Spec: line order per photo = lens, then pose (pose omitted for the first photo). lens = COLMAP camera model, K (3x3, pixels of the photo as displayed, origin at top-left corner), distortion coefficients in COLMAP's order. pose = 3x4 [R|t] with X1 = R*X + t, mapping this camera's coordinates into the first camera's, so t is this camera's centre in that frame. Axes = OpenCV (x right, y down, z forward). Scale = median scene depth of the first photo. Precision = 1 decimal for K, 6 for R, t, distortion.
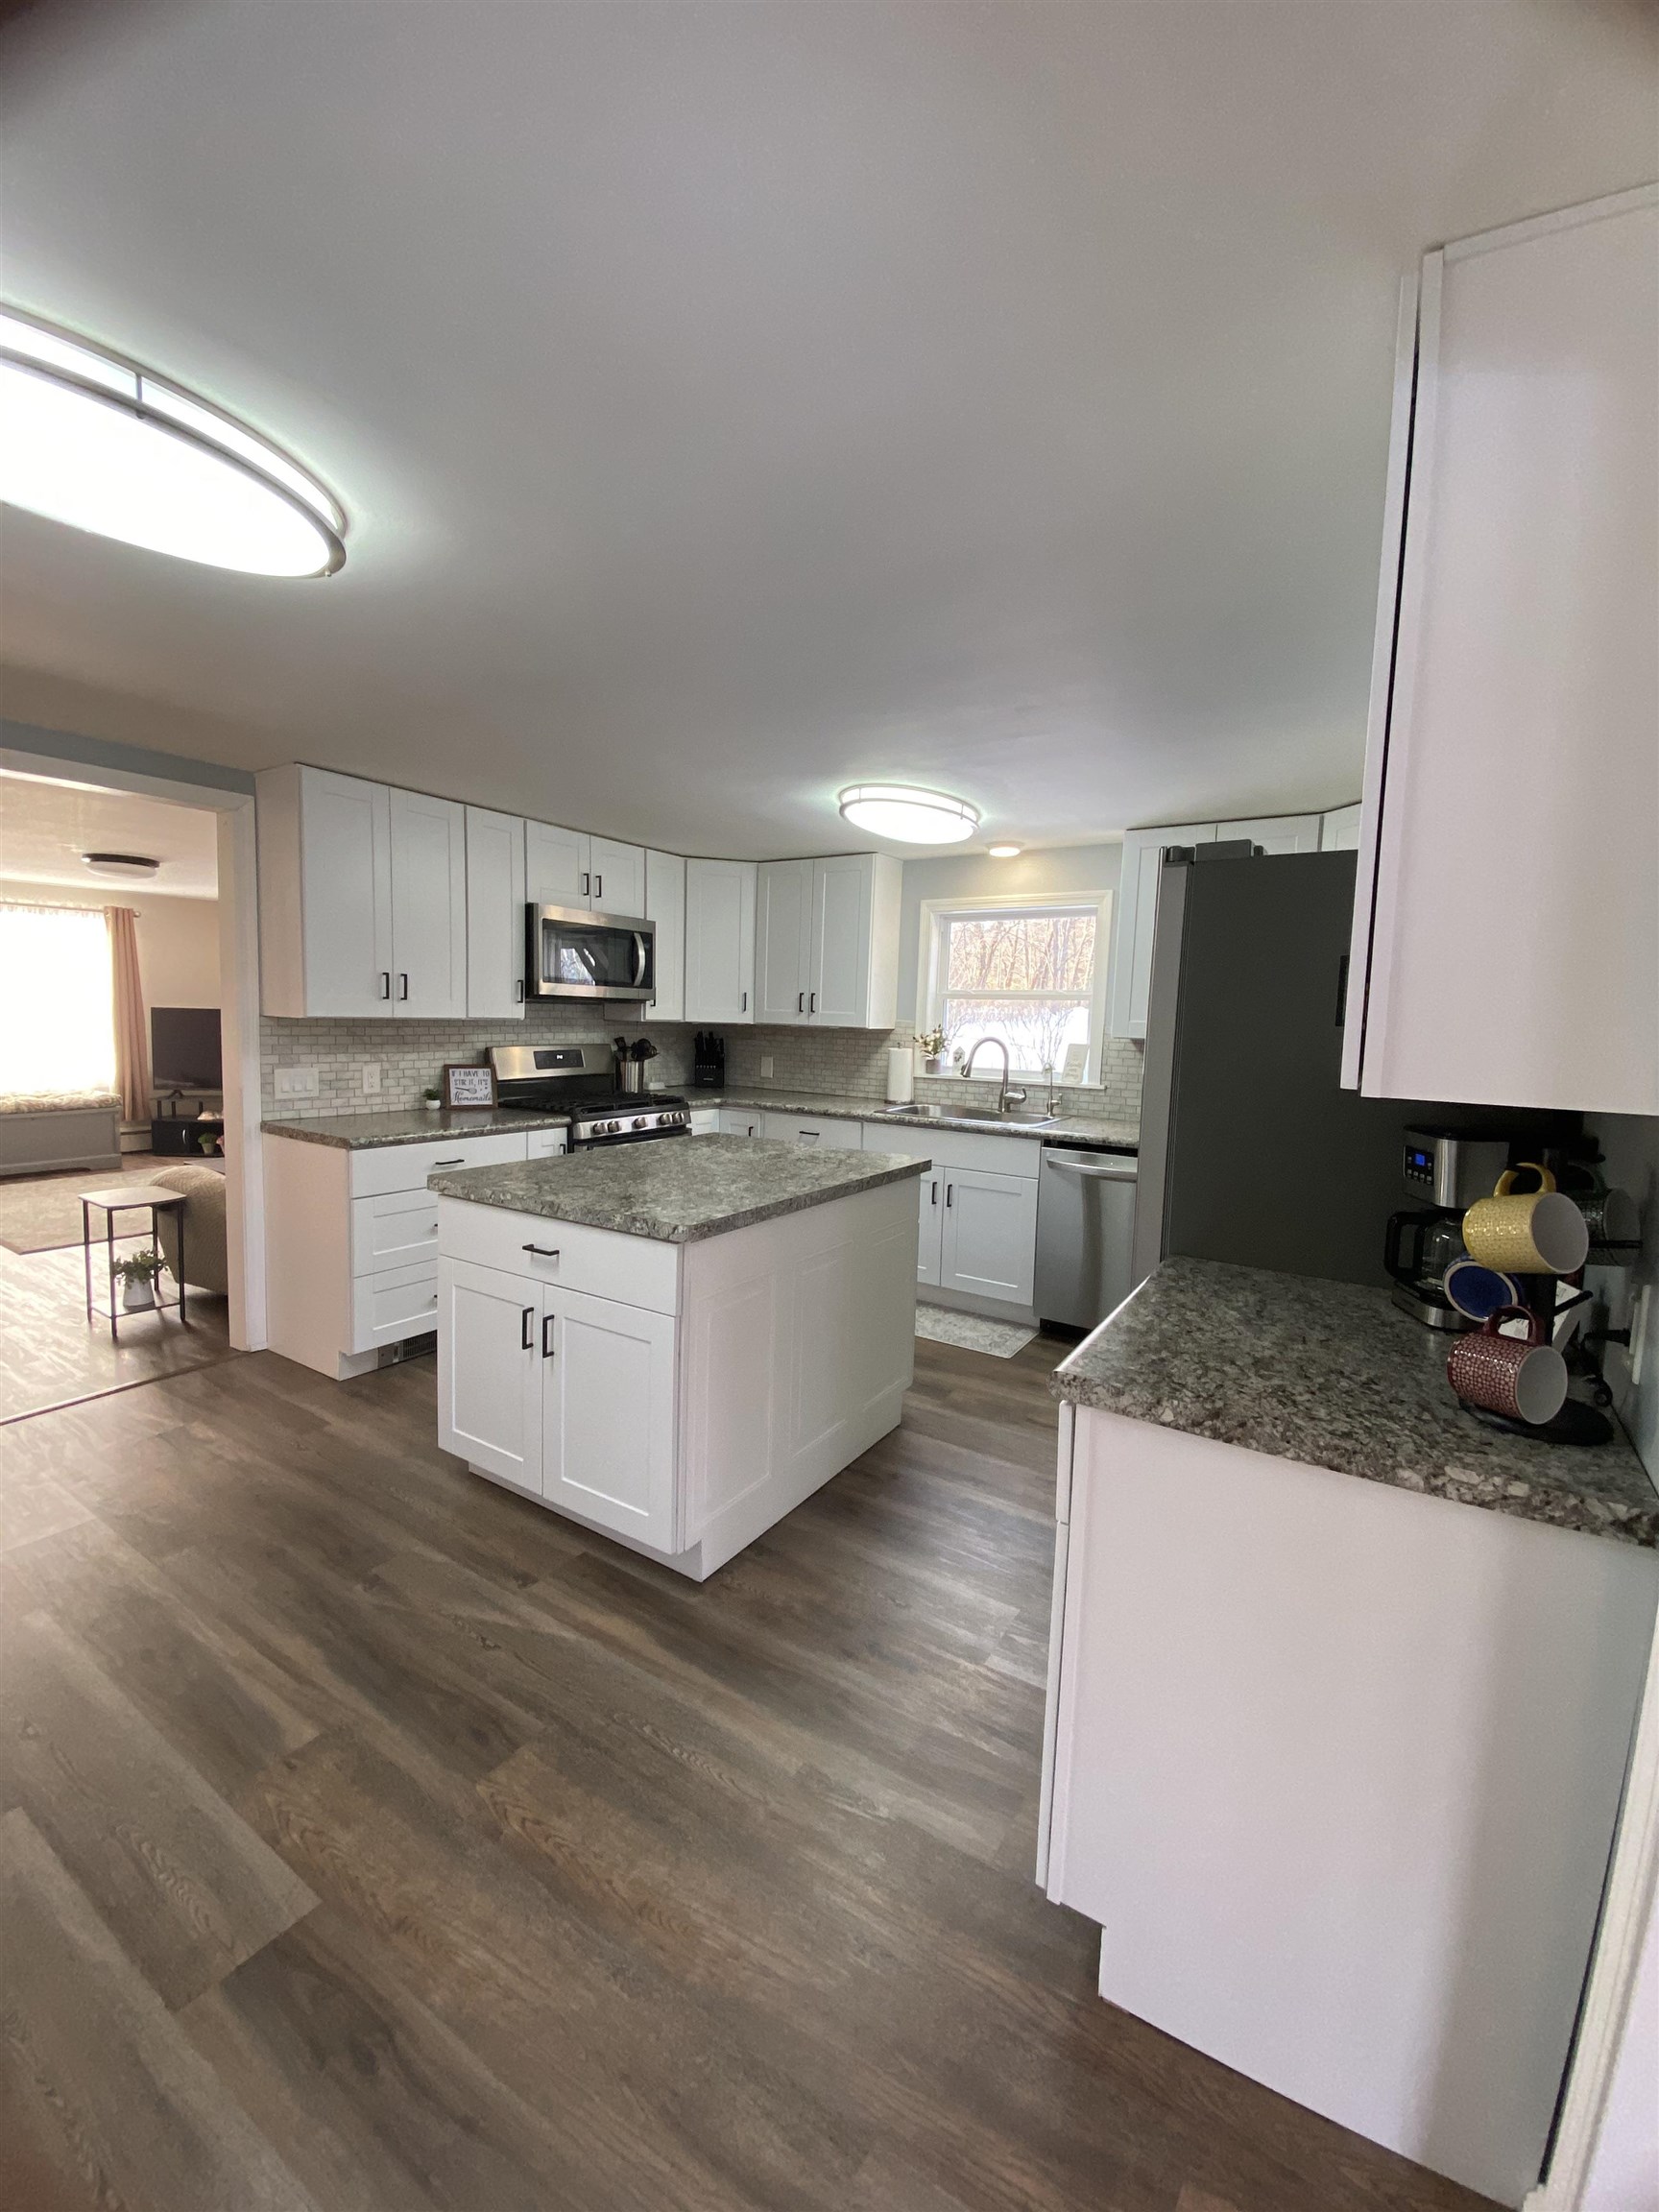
lens RADIAL K [[883.1, 0, 836.6], [0, 883.1, 1094.9], [0, 0, 1]] dist [-0.051552, 0.000129]
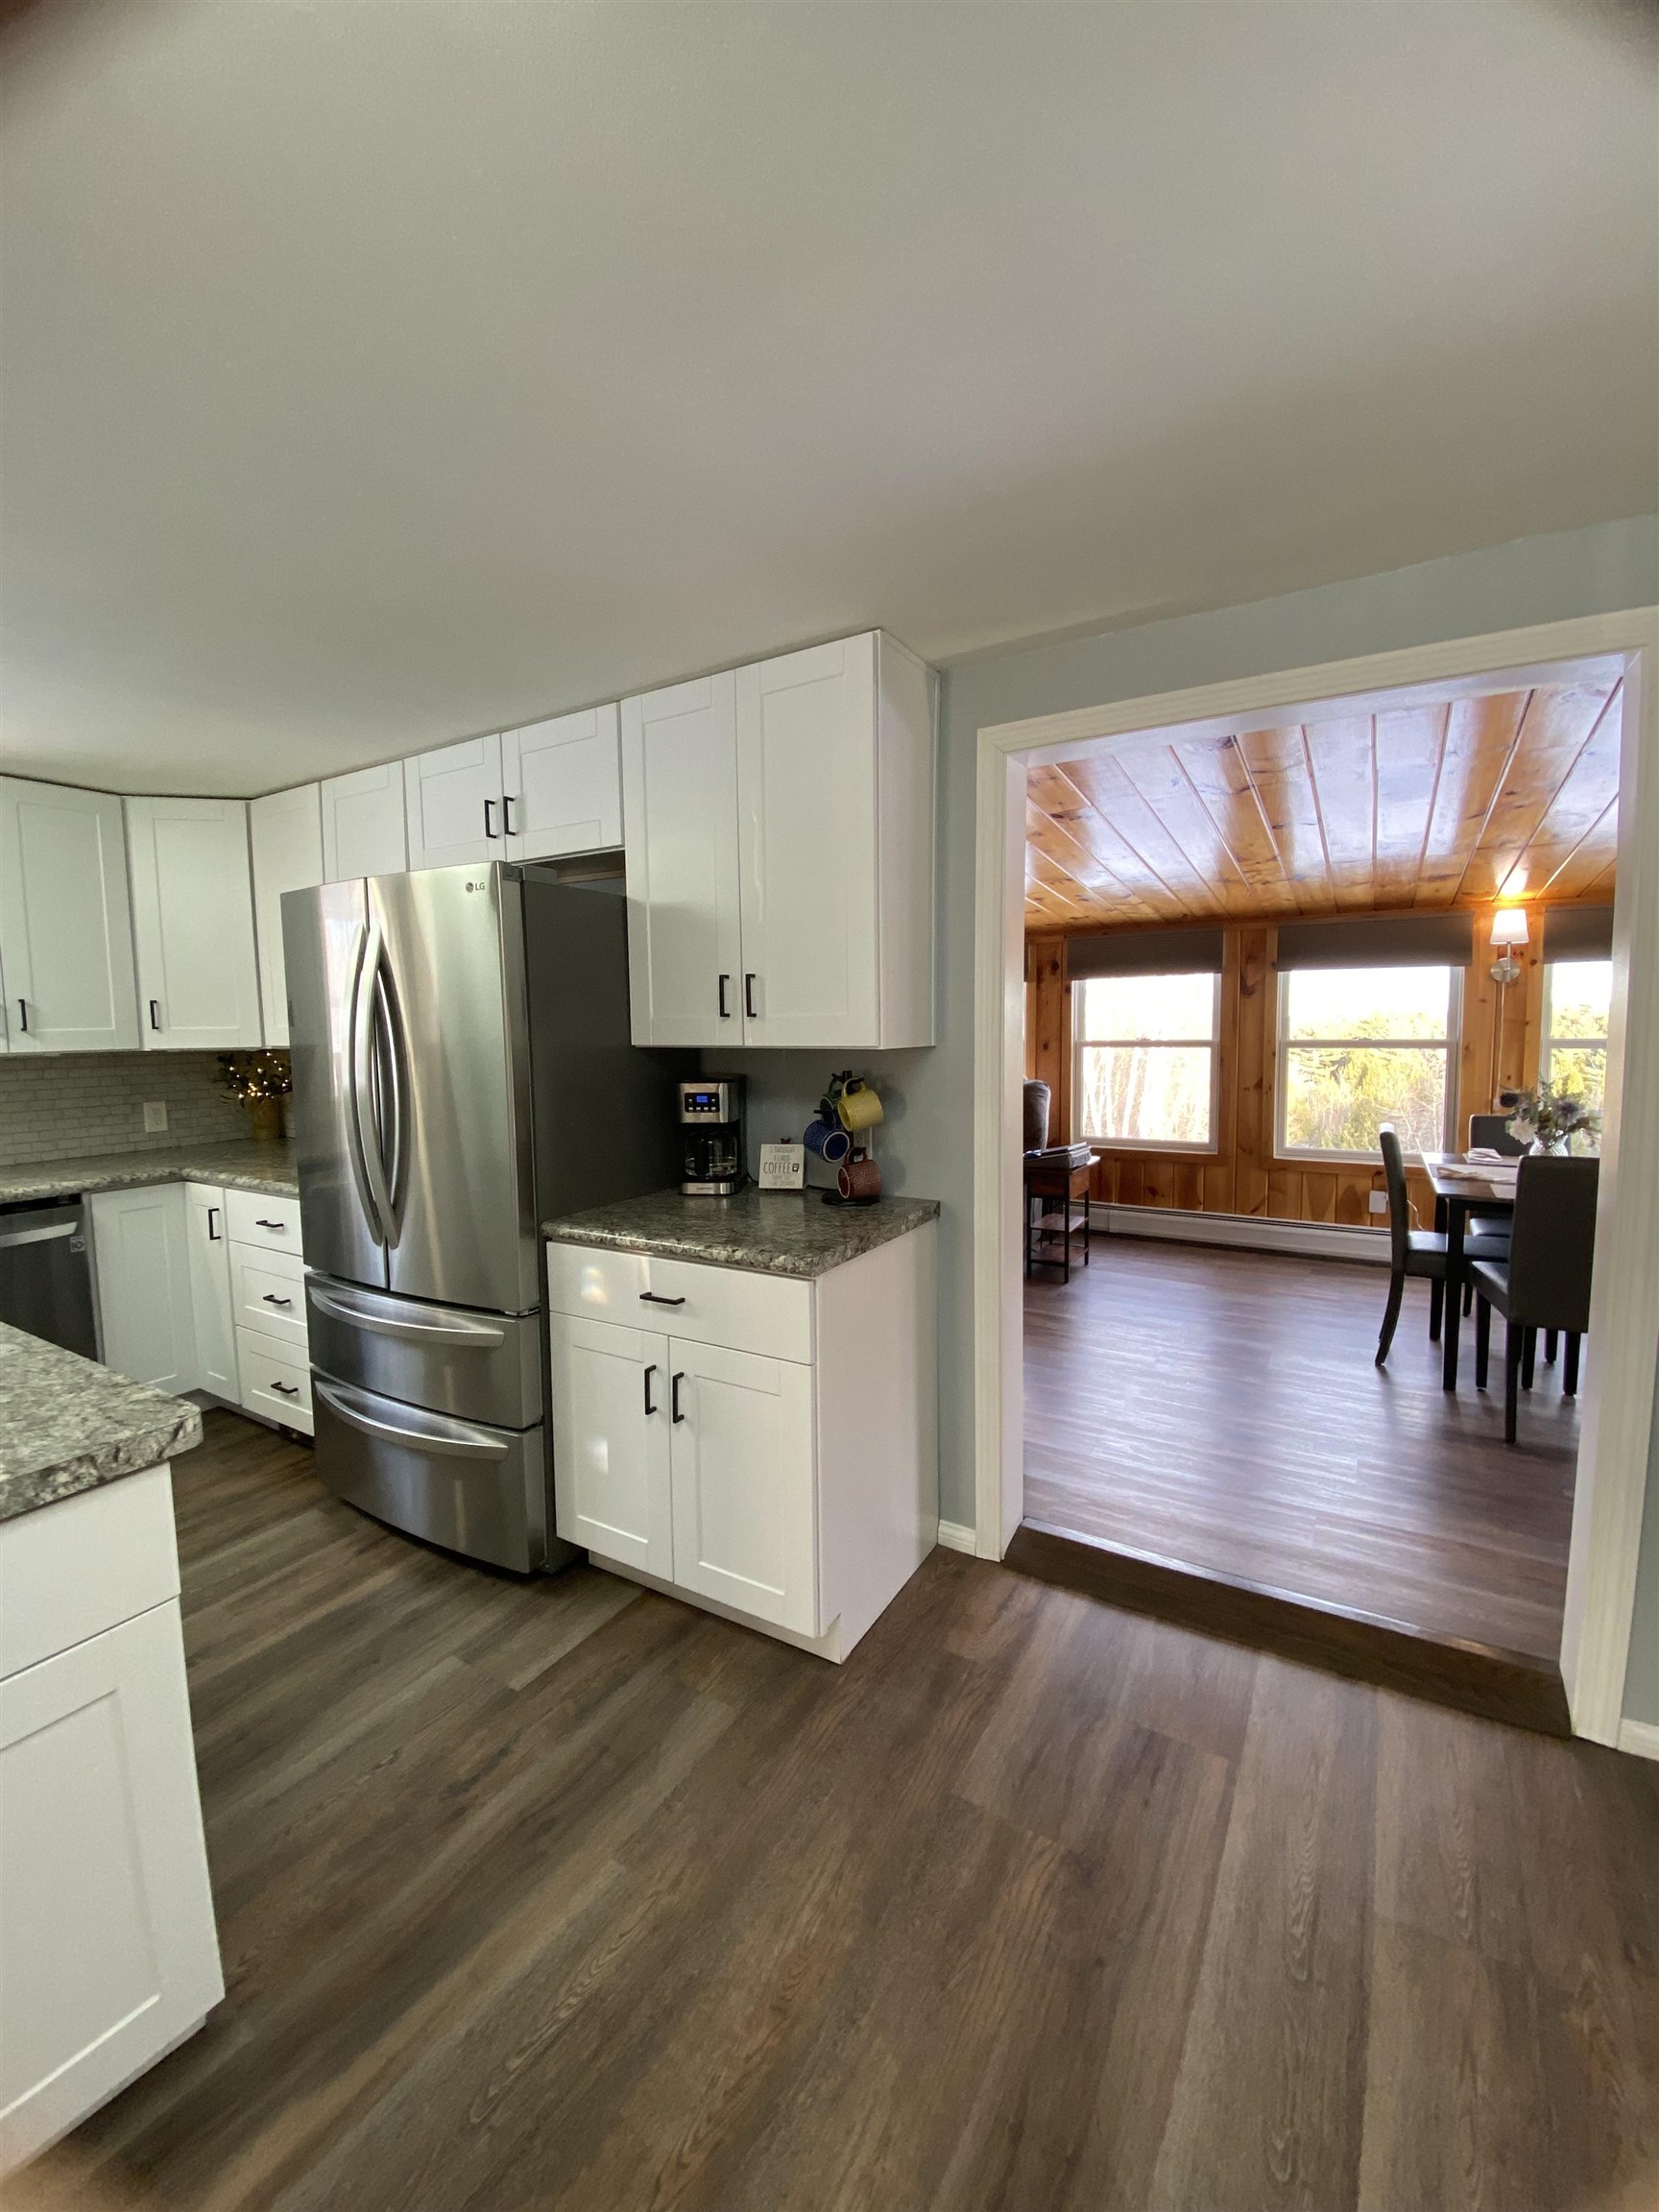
lens RADIAL K [[883.1, 0, 836.6], [0, 883.1, 1094.9], [0, 0, 1]] dist [-0.051552, 0.000129]
pose [[-0.035281, -0.110670, 0.993231, -0.837277], [0.114628, 0.986842, 0.114030, -0.079039], [-0.992782, 0.117875, -0.022131, 0.699741]]
